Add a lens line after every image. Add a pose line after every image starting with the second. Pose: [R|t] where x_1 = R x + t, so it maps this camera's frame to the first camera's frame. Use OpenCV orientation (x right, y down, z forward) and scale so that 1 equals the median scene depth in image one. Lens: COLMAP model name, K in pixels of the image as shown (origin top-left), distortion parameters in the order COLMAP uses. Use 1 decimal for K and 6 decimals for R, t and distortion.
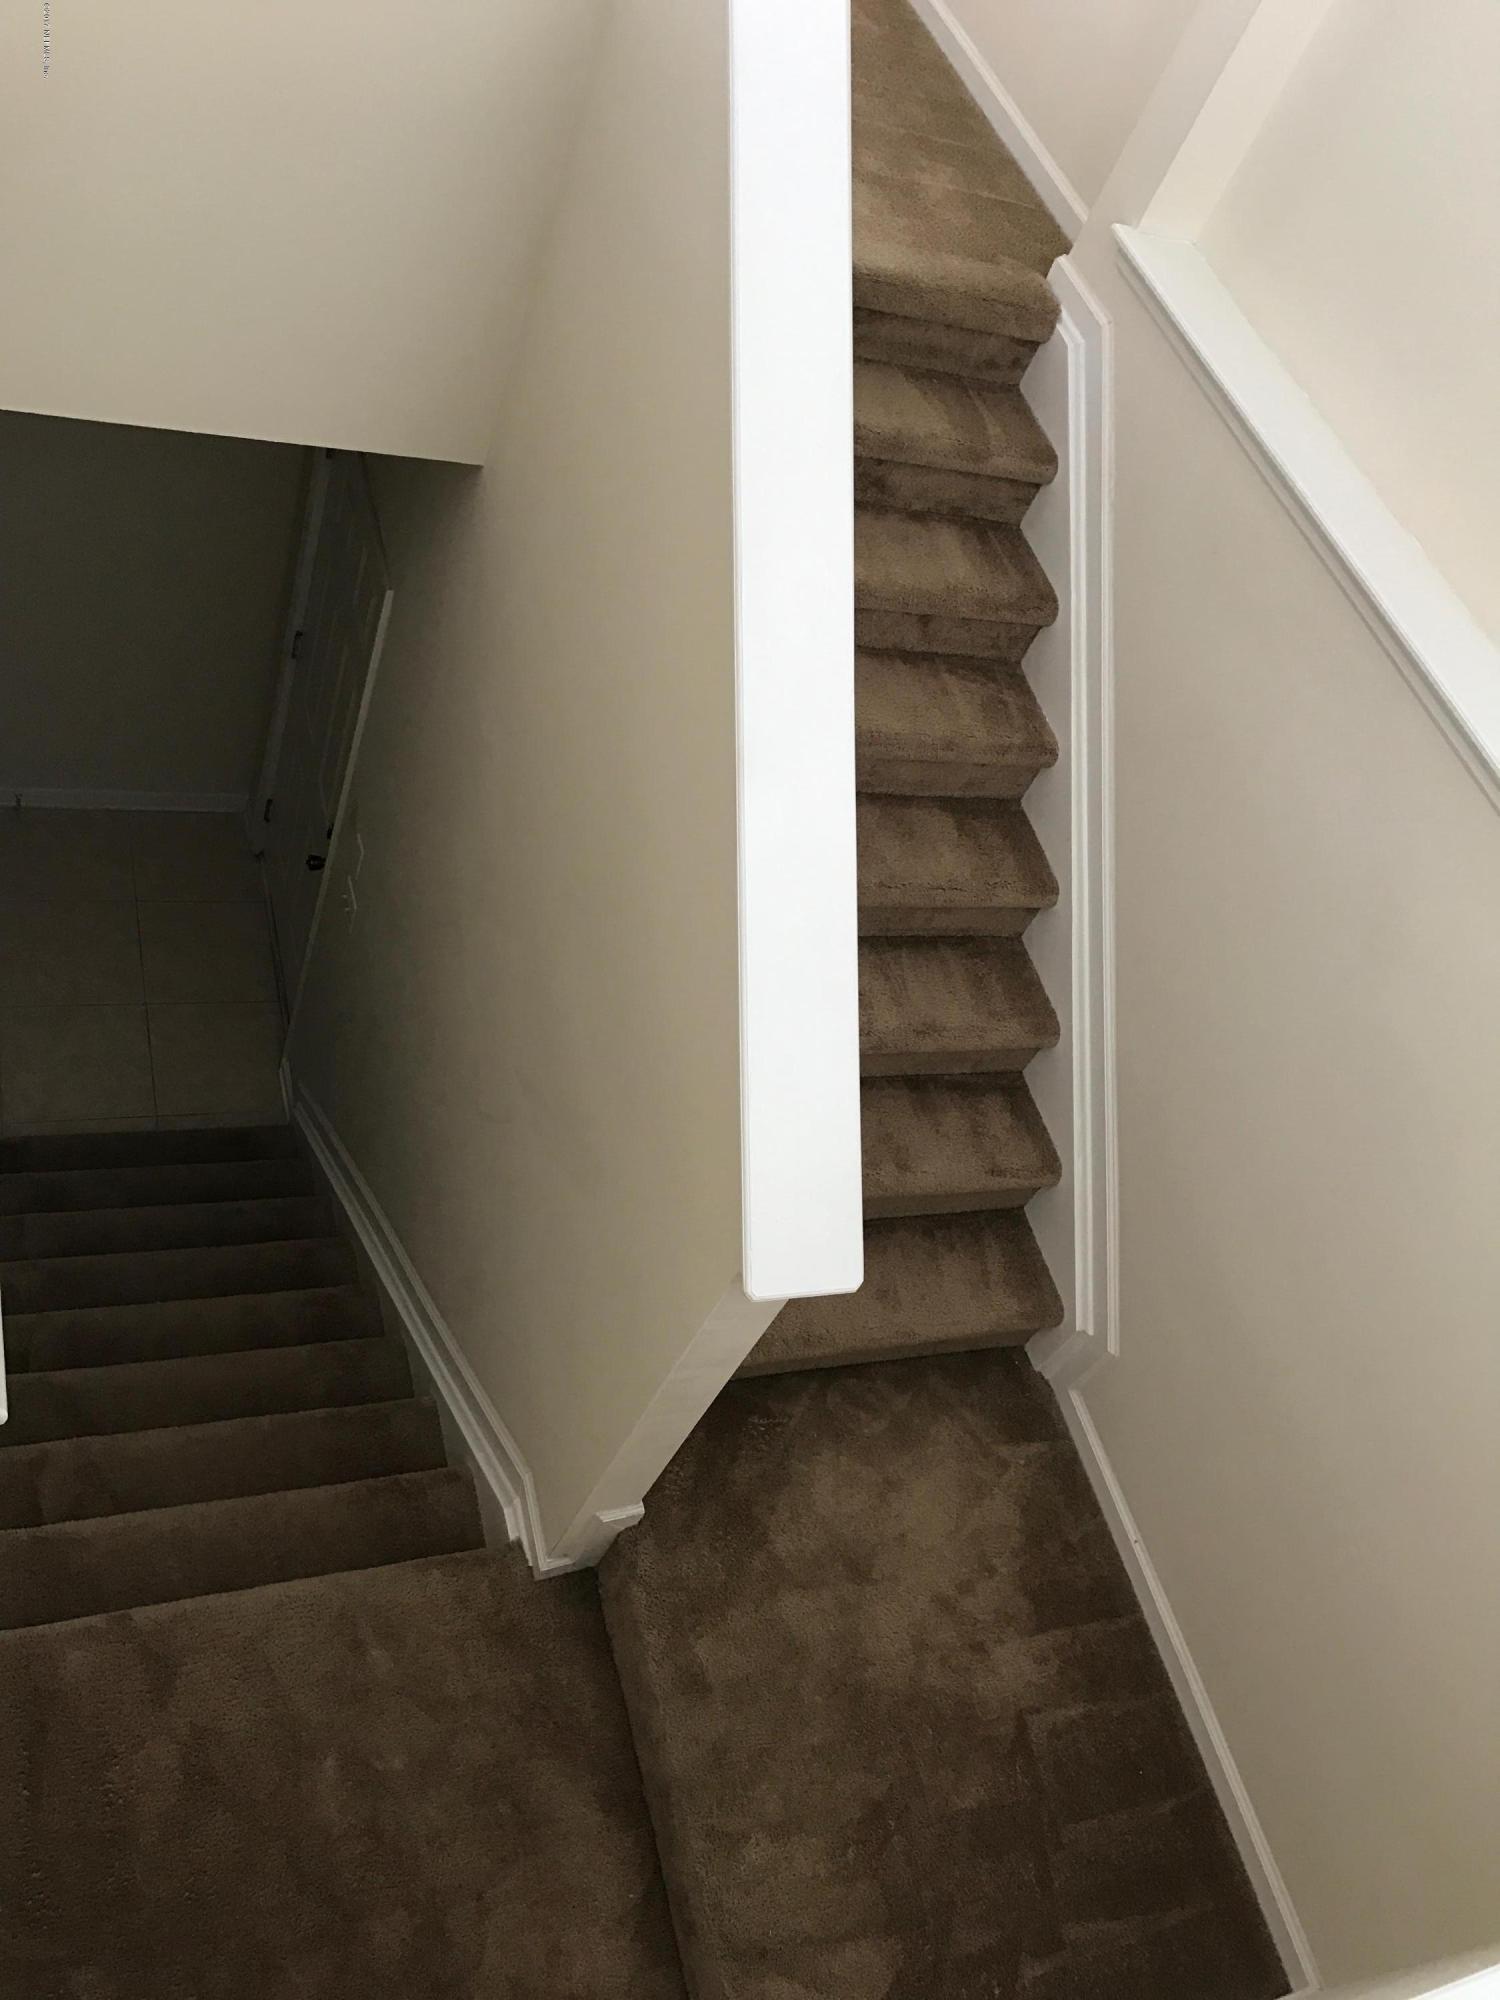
lens RADIAL K [[1610.8, 0, 746.2], [0, 1610.8, 972.4], [0, 0, 1]] dist [0.035132, -0.006469]
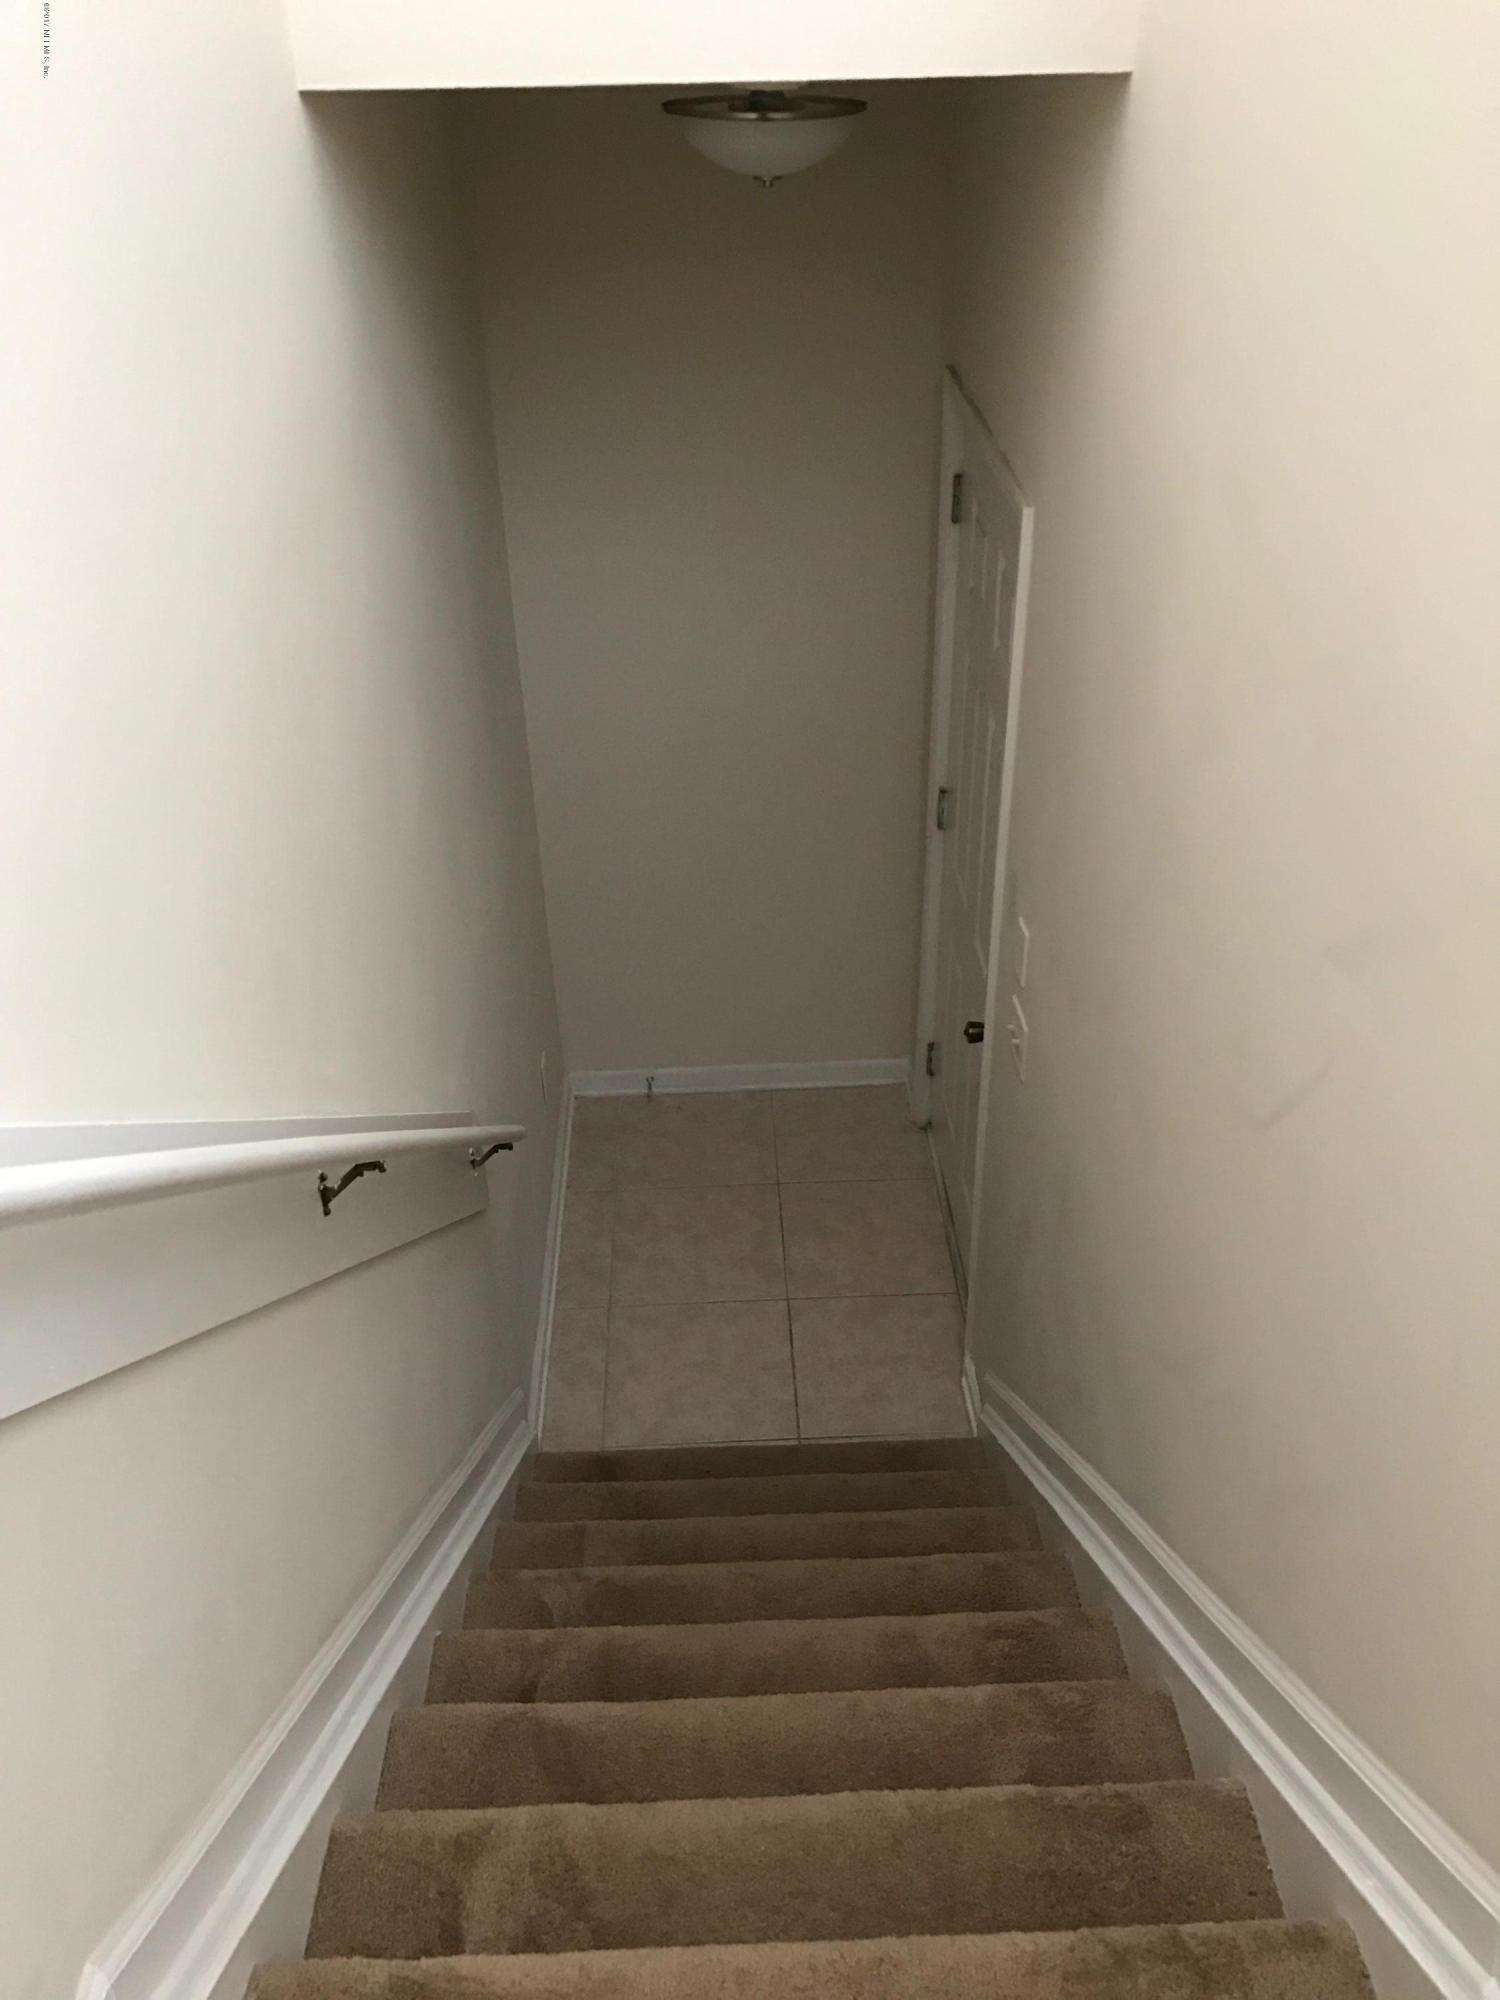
lens RADIAL K [[1635.6, 0, 759.7], [0, 1635.6, 999.2], [0, 0, 1]] dist [0.058504, -0.100191]
pose [[0.905710, -0.159194, -0.392871, -0.078038], [0.034236, 0.951246, -0.306526, 0.155275], [0.422514, 0.264173, 0.867003, 0.380598]]
